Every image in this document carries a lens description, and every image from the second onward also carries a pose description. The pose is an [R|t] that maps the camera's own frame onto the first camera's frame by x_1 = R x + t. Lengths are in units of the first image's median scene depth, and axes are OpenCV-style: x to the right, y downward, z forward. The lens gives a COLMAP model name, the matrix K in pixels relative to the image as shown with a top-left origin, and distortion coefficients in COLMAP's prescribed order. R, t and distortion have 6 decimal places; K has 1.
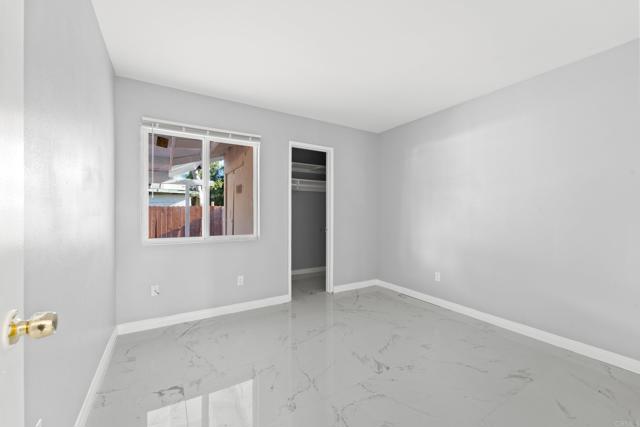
lens RADIAL K [[265.0, 0, 320.0], [0, 265.0, 213.5], [0, 0, 1]] dist [0.000479, -0.000006]
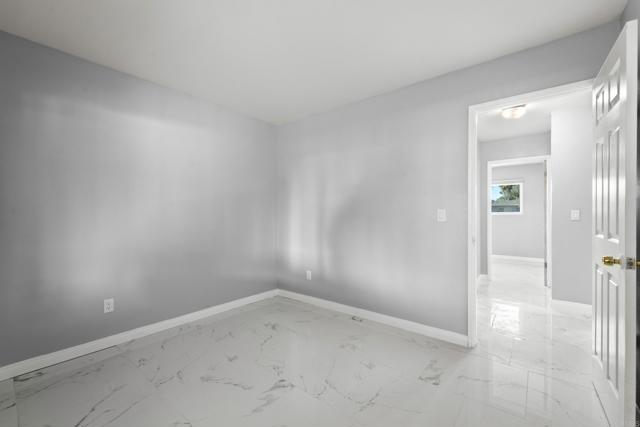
lens RADIAL K [[265.0, 0, 320.0], [0, 265.0, 213.5], [0, 0, 1]] dist [0.000479, -0.000006]
pose [[-0.339342, 0.003652, 0.940656, -0.623724], [0.002909, 0.999992, -0.002834, 0.002388], [-0.940658, 0.001774, -0.339350, 1.121623]]
